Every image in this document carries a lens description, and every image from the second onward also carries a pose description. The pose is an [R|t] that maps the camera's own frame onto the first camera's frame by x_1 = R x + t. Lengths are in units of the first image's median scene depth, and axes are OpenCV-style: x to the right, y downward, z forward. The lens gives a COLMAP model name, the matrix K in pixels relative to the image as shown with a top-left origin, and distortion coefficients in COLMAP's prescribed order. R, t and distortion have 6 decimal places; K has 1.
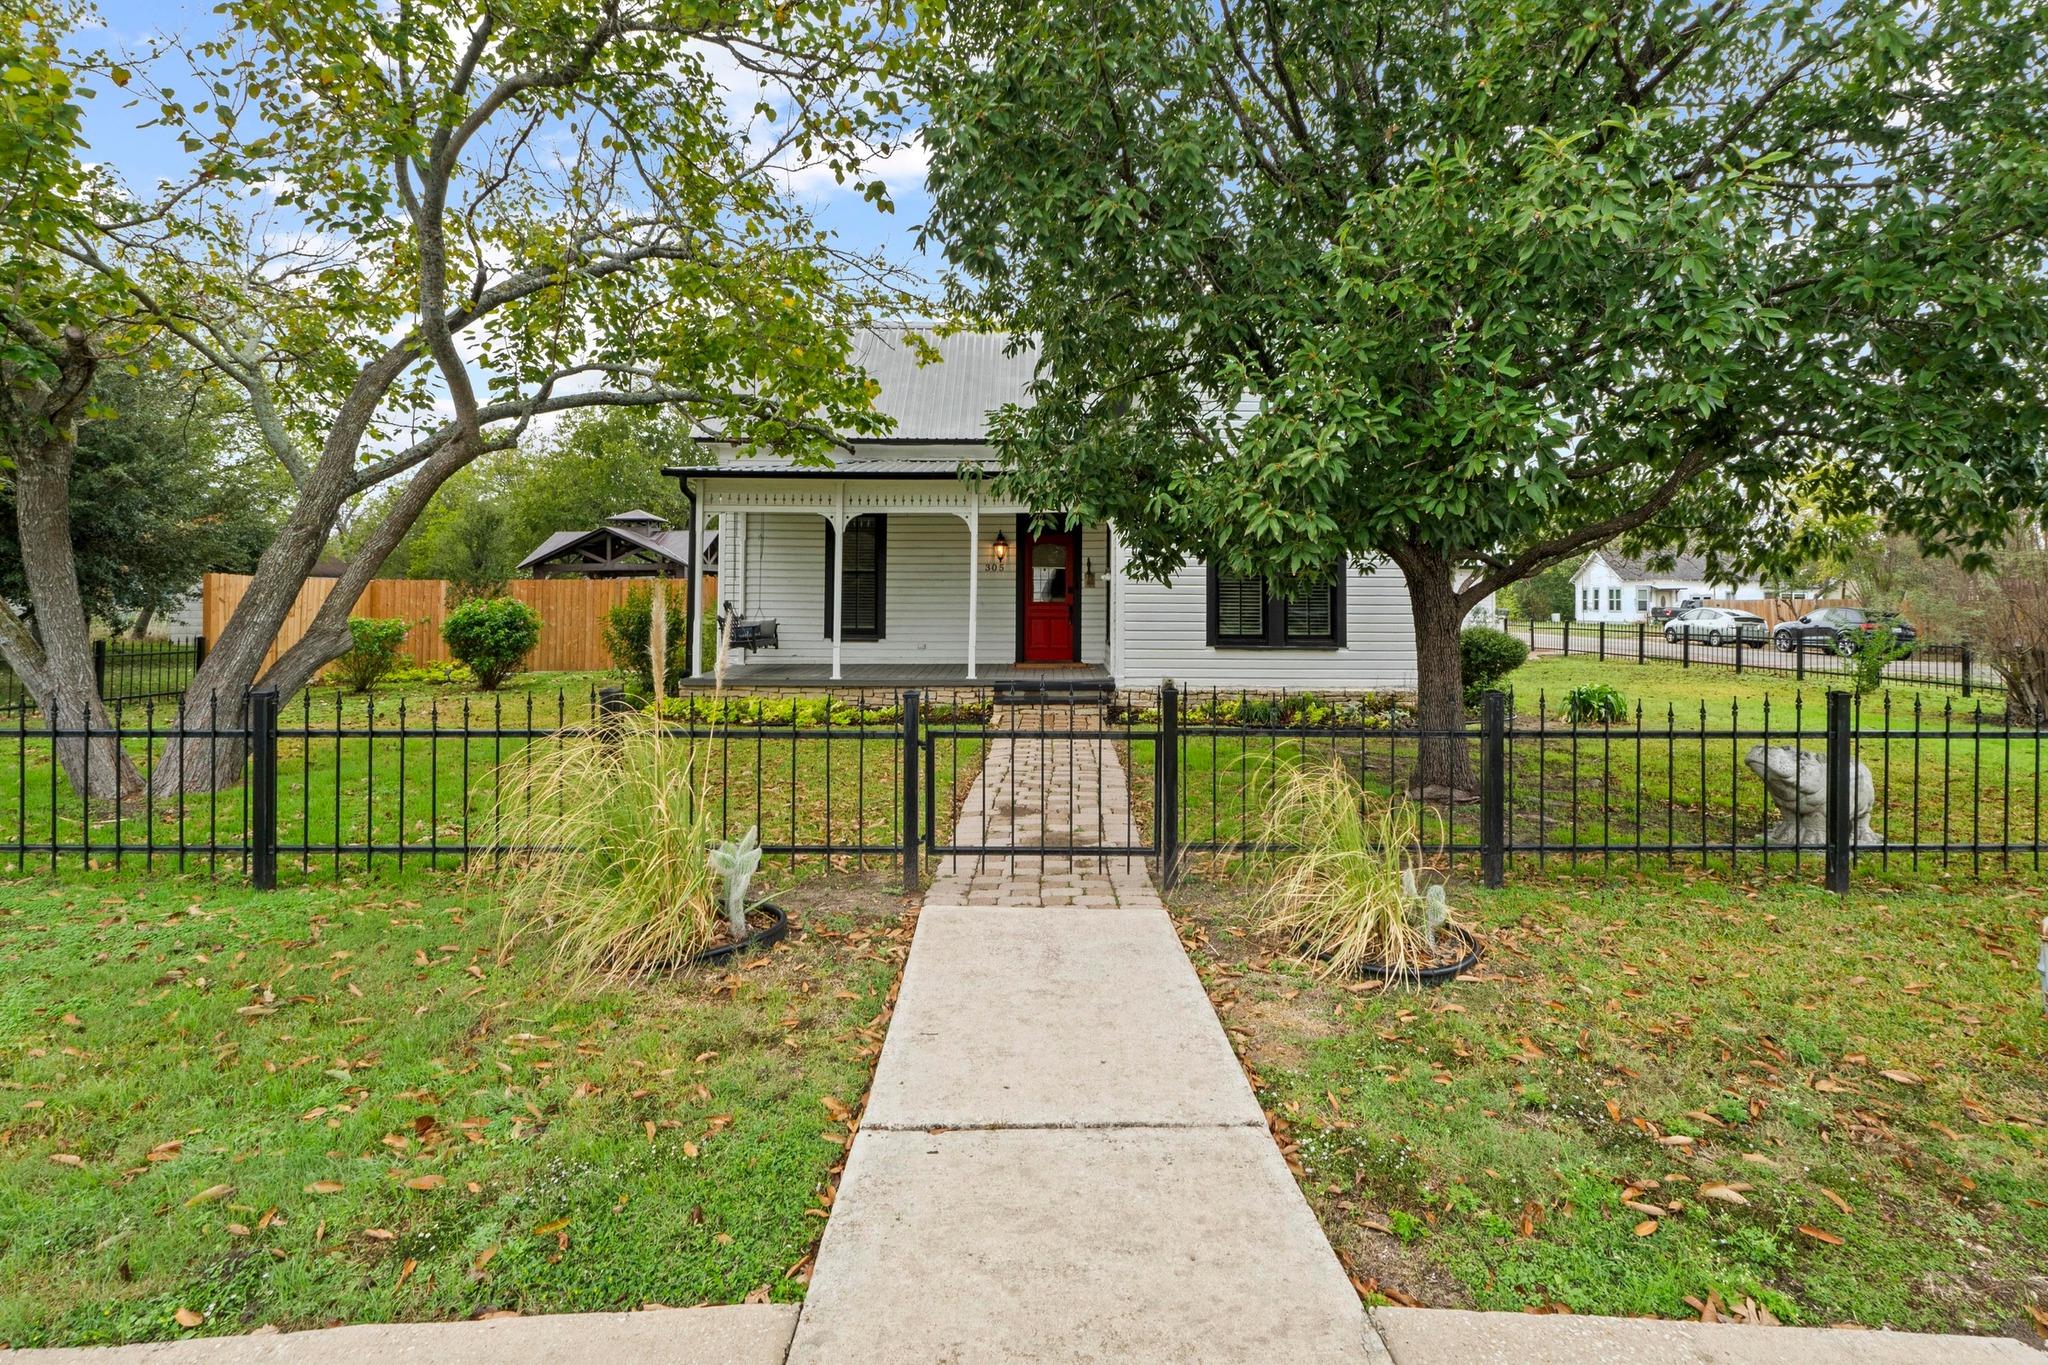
lens RADIAL K [[885.8, 0, 1032.5], [0, 885.8, 613.9], [0, 0, 1]] dist [0.002020, 0.000296]
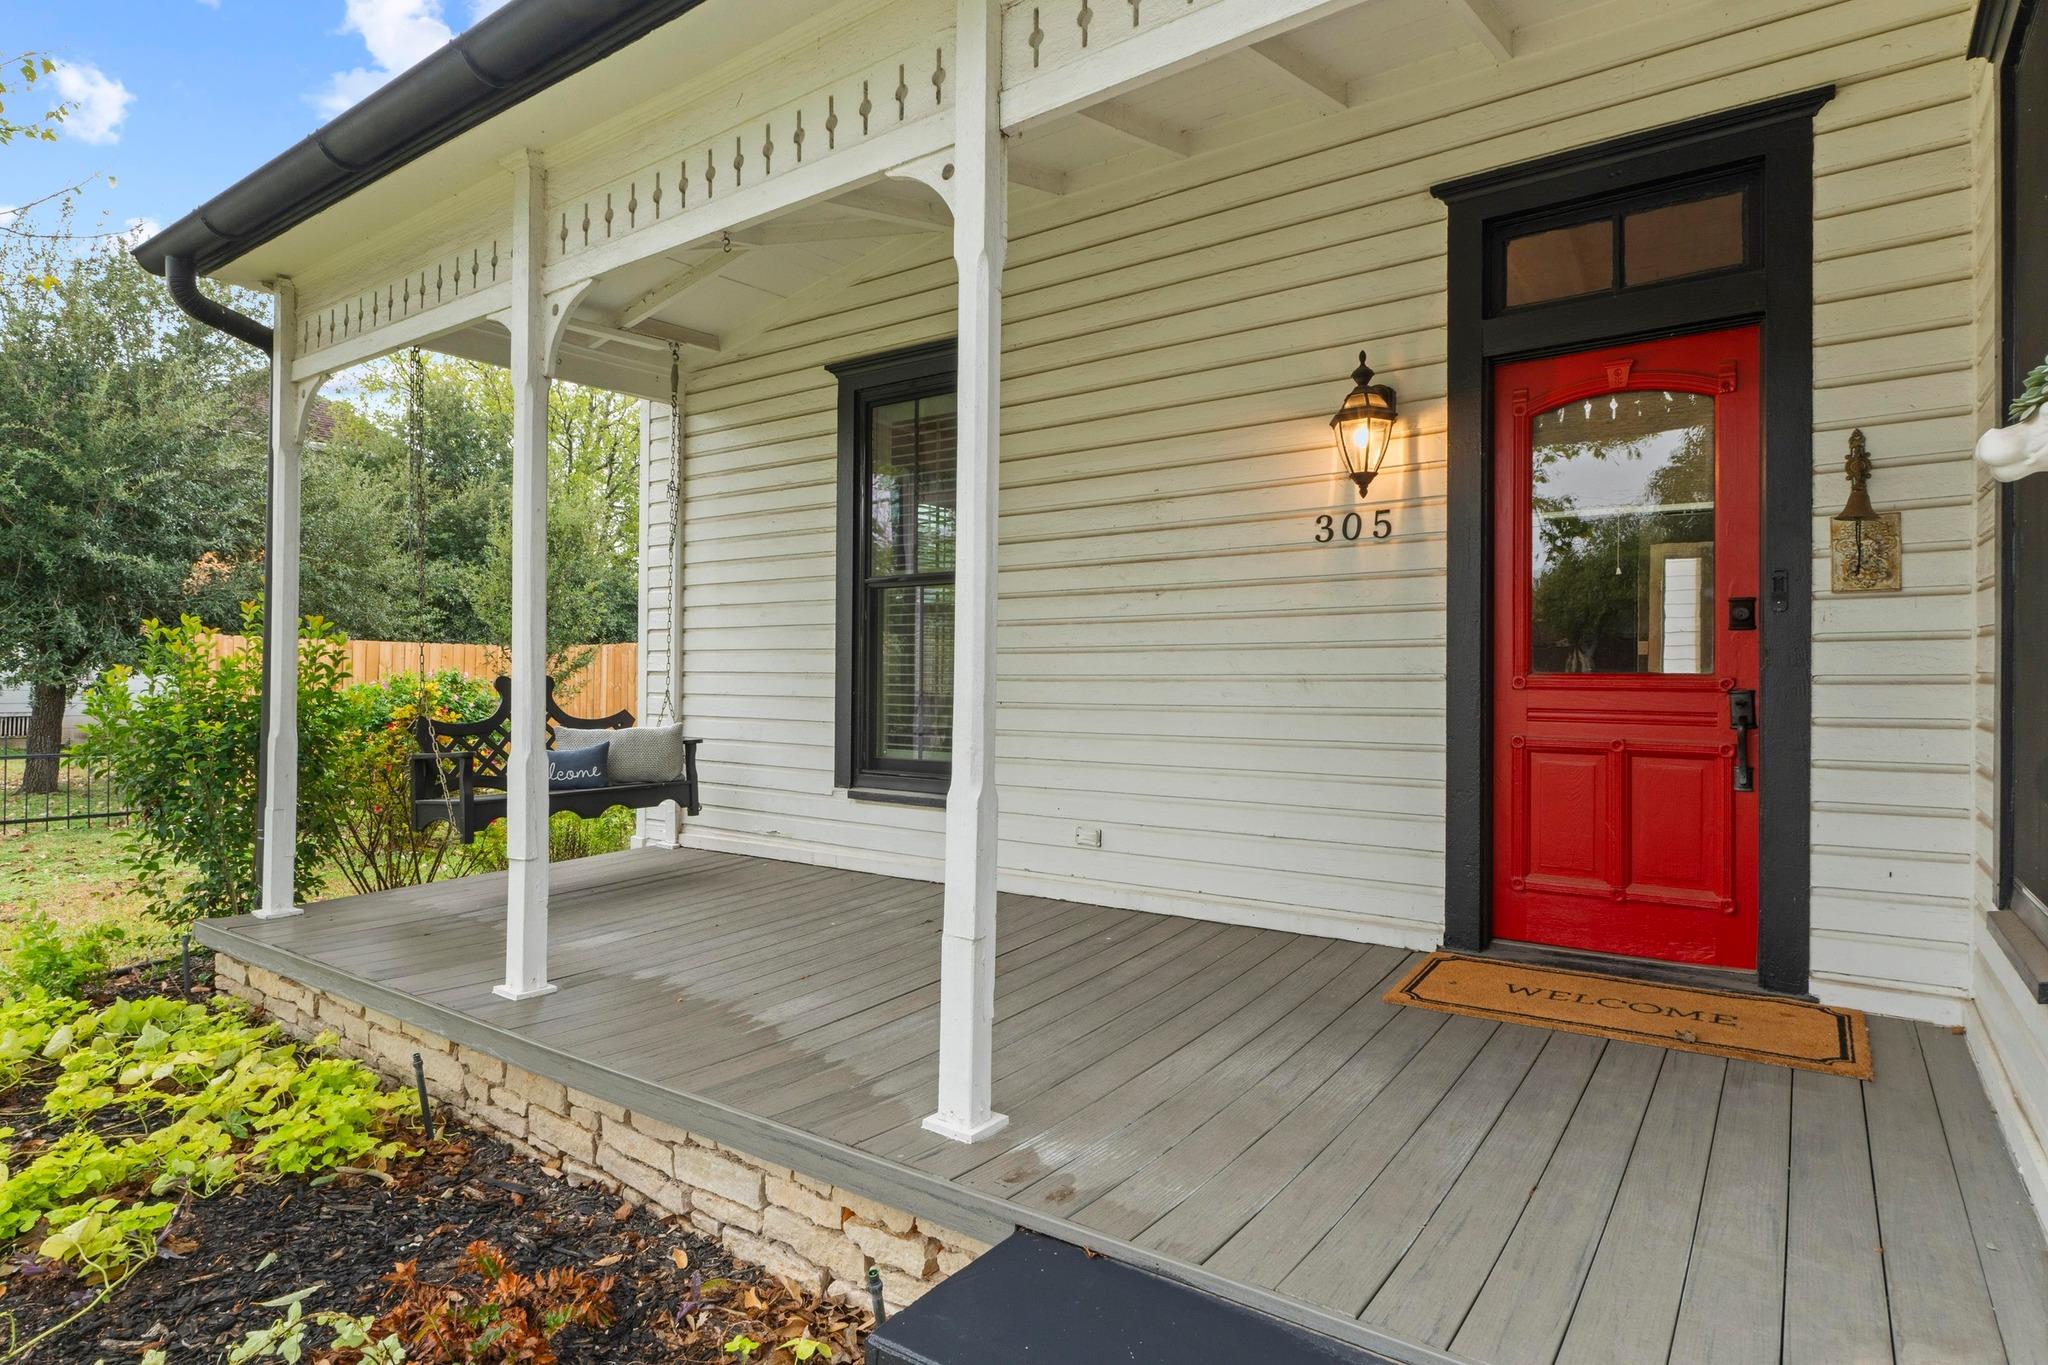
lens RADIAL K [[1091.0, 0, 1025.0], [0, 1091.0, 680.2], [0, 0, 1]] dist [-0.004977, -0.000900]
pose [[0.816421, 0.000779, -0.577457, 0.060920], [-0.008447, 0.999908, -0.010593, -0.009139], [0.577395, 0.013526, 0.816353, 0.829040]]
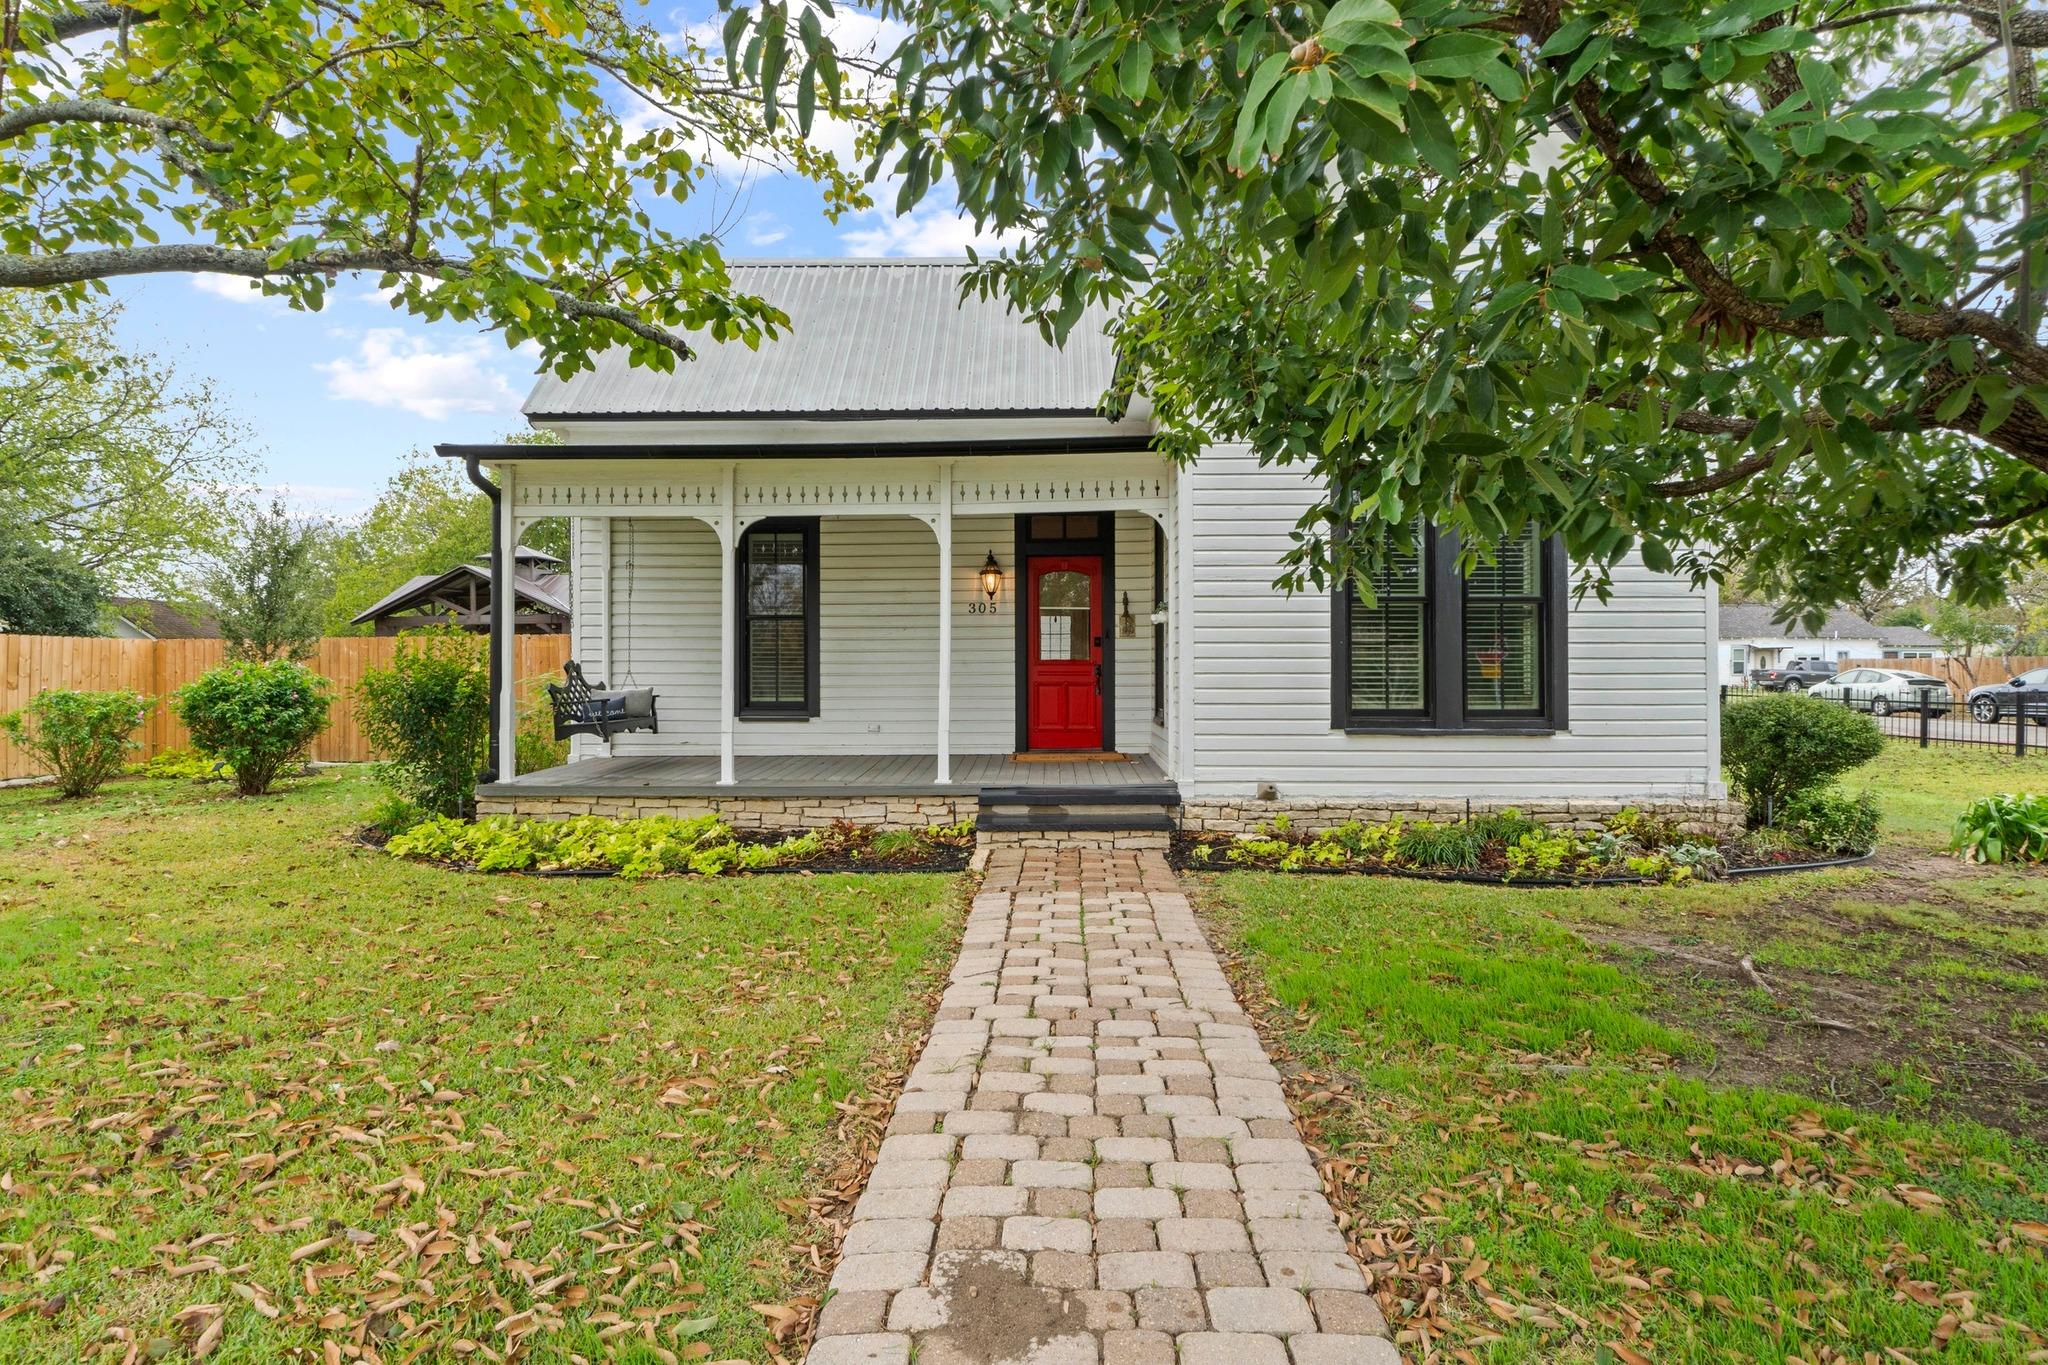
lens RADIAL K [[1091.0, 0, 1021.9], [0, 1091.0, 679.4], [0, 0, 1]] dist [-0.004977, -0.000900]
pose [[0.999881, -0.005433, -0.014453, -0.002260], [0.005425, 0.999985, -0.000552, 0.001619], [0.014455, 0.000473, 0.999895, 0.221236]]
